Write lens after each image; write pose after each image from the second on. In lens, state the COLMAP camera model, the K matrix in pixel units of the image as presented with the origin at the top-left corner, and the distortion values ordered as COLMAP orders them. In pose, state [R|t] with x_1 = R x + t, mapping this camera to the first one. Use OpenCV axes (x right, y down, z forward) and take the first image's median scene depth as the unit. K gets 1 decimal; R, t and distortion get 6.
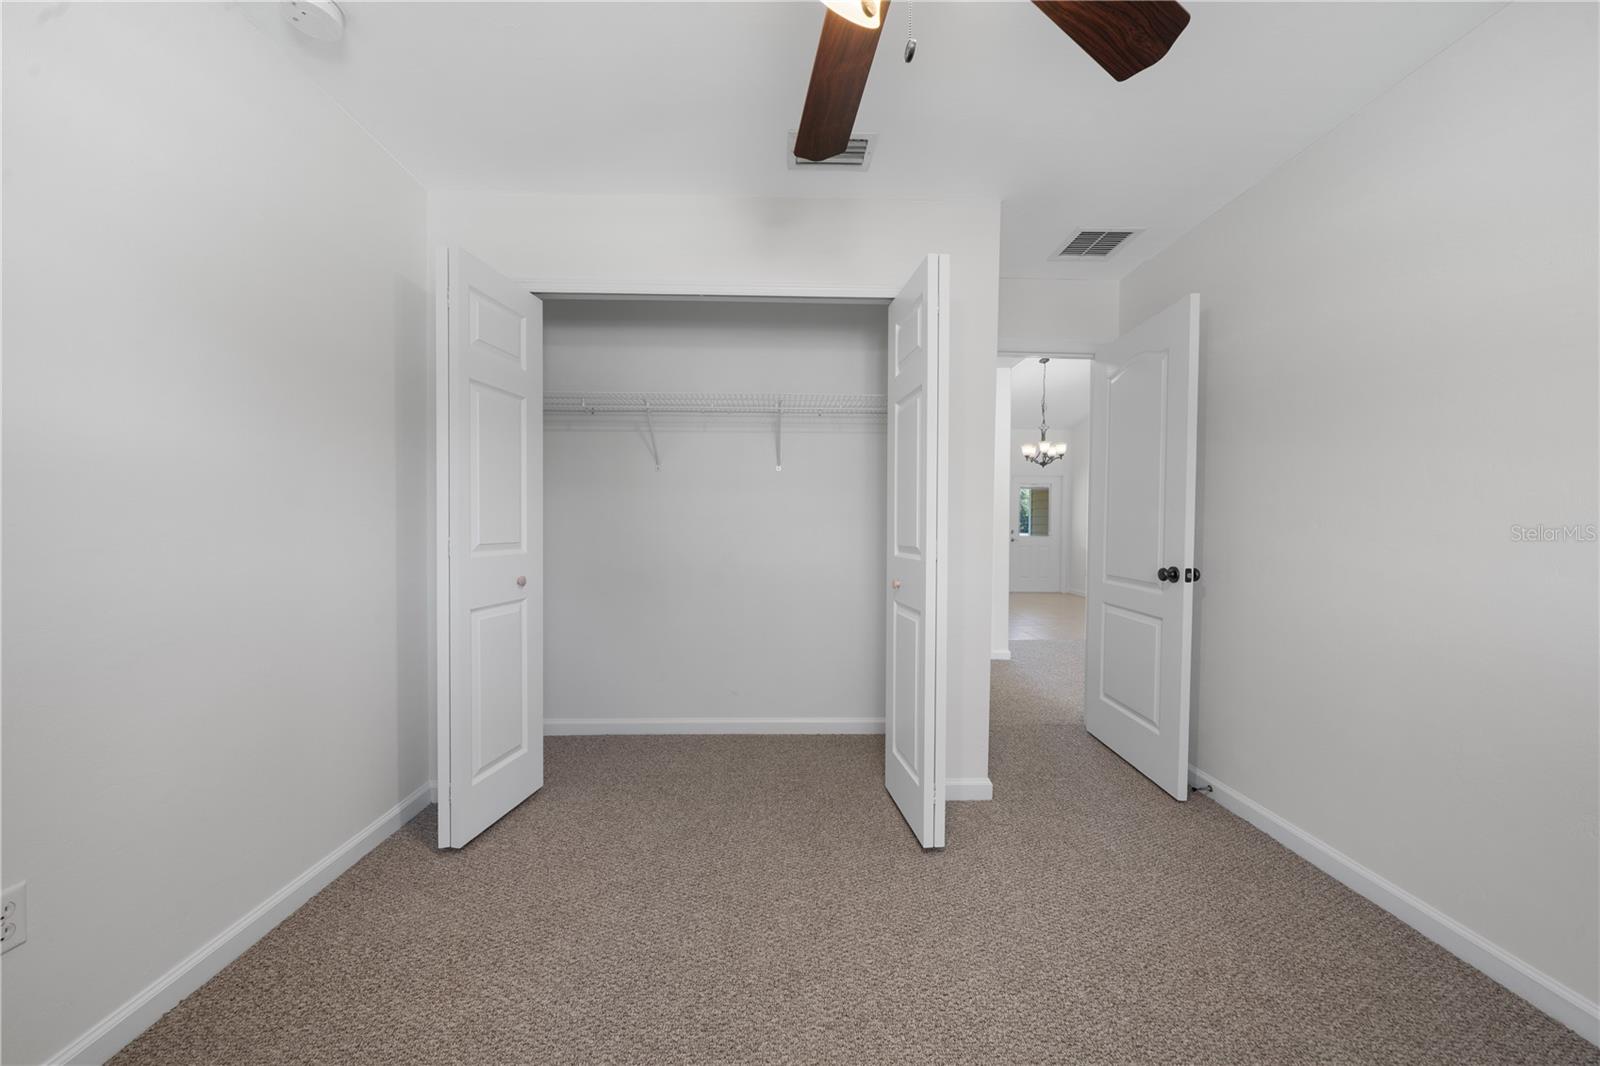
lens RADIAL K [[552.4, 0, 796.4], [0, 552.4, 526.0], [0, 0, 1]] dist [-0.002109, -0.000608]
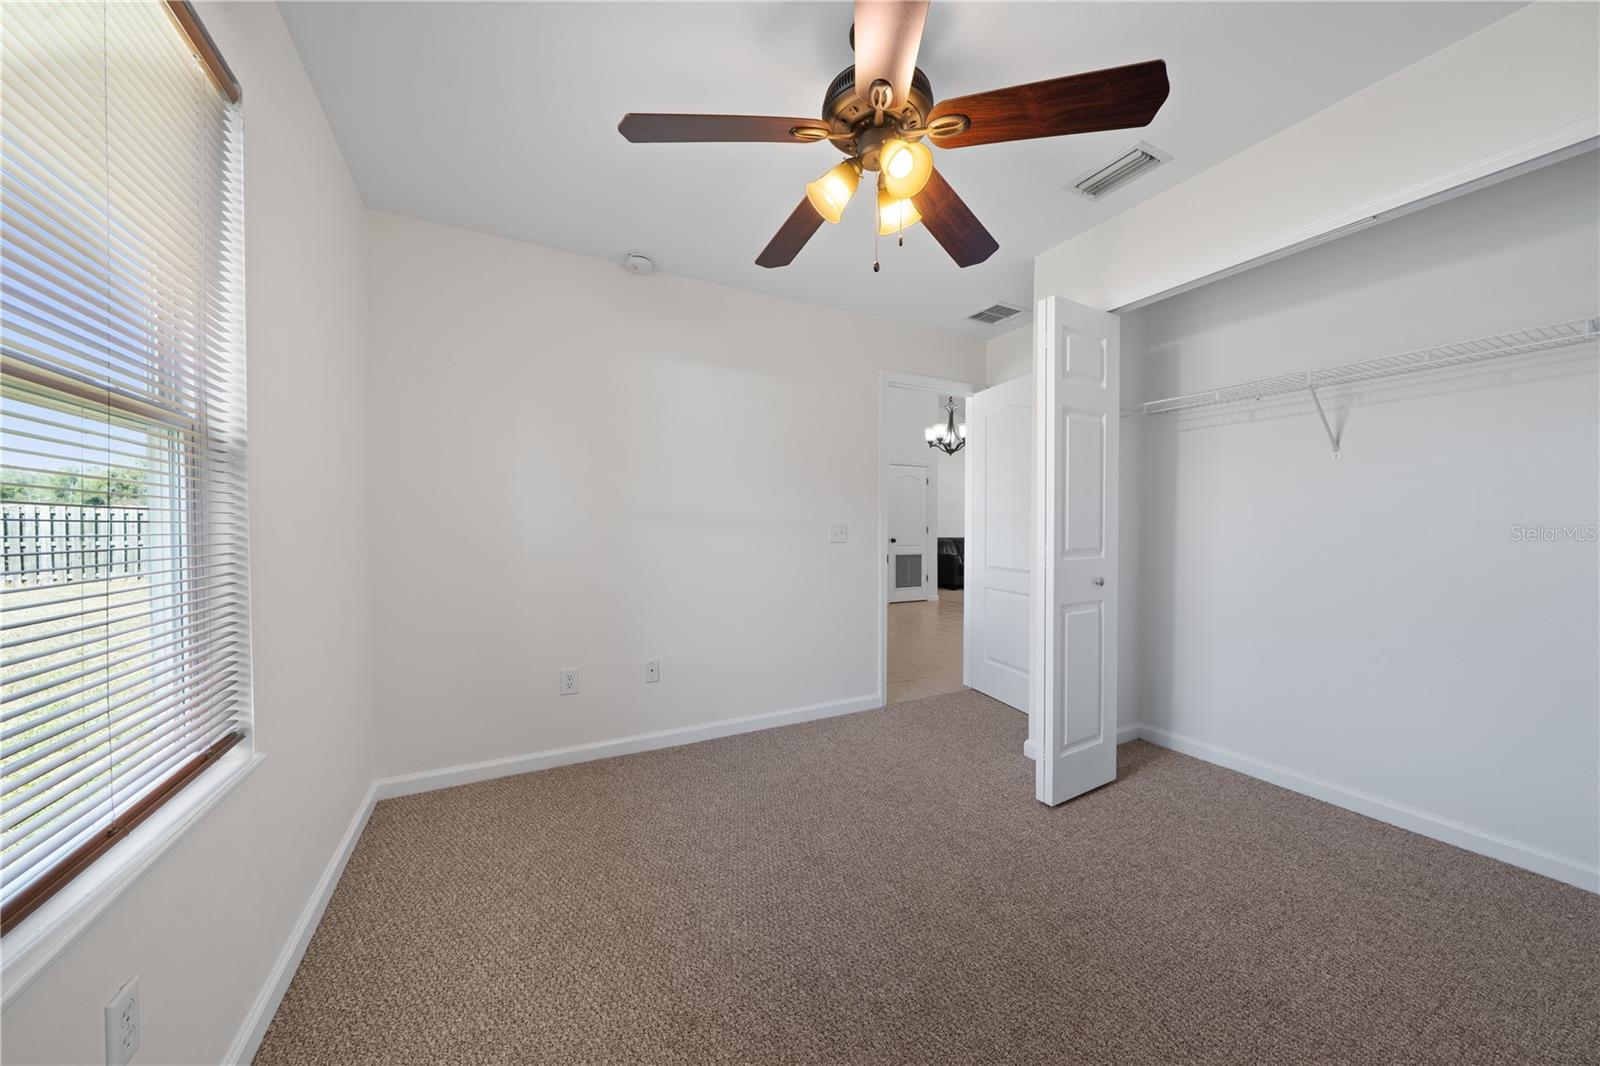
lens RADIAL K [[552.4, 0, 799.8], [0, 552.4, 538.0], [0, 0, 1]] dist [-0.002109, -0.000608]
pose [[0.434416, 0.005462, -0.900696, 0.218221], [0.003767, 0.999962, 0.007881, -0.000158], [0.900704, -0.006817, 0.434379, 0.003487]]
